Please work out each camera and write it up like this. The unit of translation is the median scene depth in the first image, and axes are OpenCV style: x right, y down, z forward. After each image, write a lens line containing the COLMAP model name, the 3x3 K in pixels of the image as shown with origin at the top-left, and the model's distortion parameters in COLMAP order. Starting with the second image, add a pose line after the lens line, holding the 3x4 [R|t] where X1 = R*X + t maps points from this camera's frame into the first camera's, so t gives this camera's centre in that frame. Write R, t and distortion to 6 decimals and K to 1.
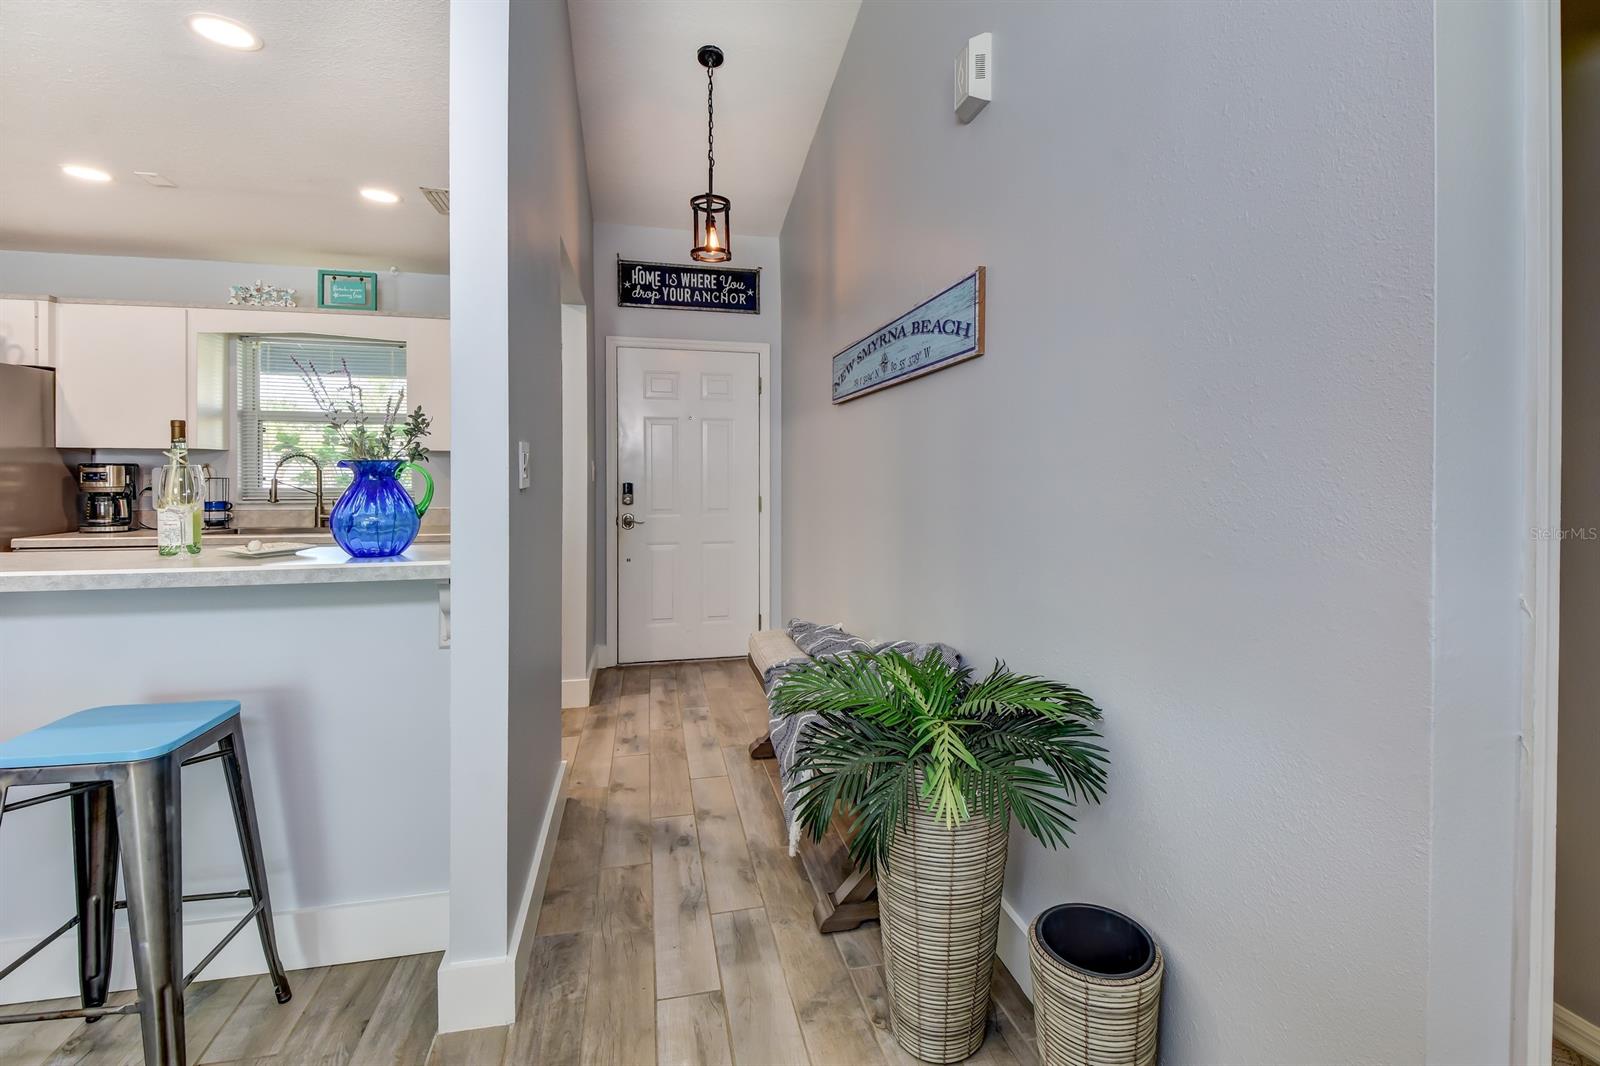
lens RADIAL K [[726.1, 0, 817.1], [0, 726.1, 484.5], [0, 0, 1]] dist [0.024306, -0.016380]
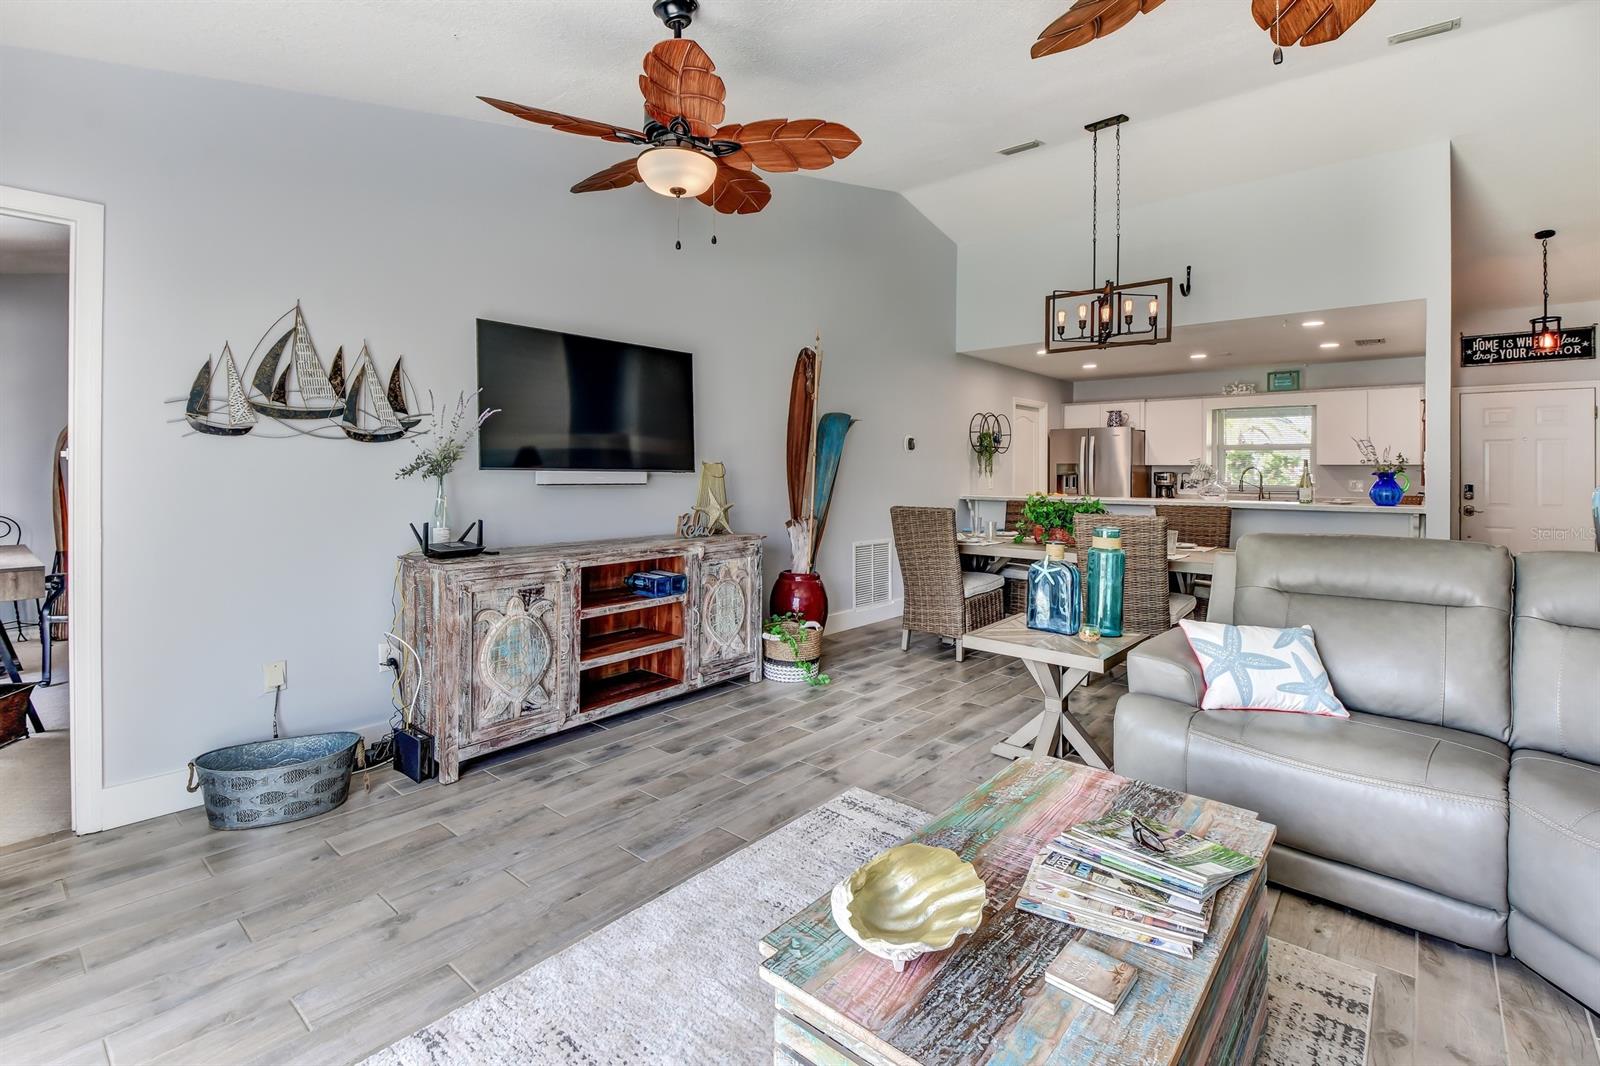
lens RADIAL K [[727.0, 0, 800.8], [0, 727.0, 472.0], [0, 0, 1]] dist [0.000800, -0.010086]
pose [[0.583876, 0.001645, -0.811841, 0.202390], [-0.017878, 0.999781, -0.010832, 0.017141], [0.811646, 0.020839, 0.583778, -1.391147]]
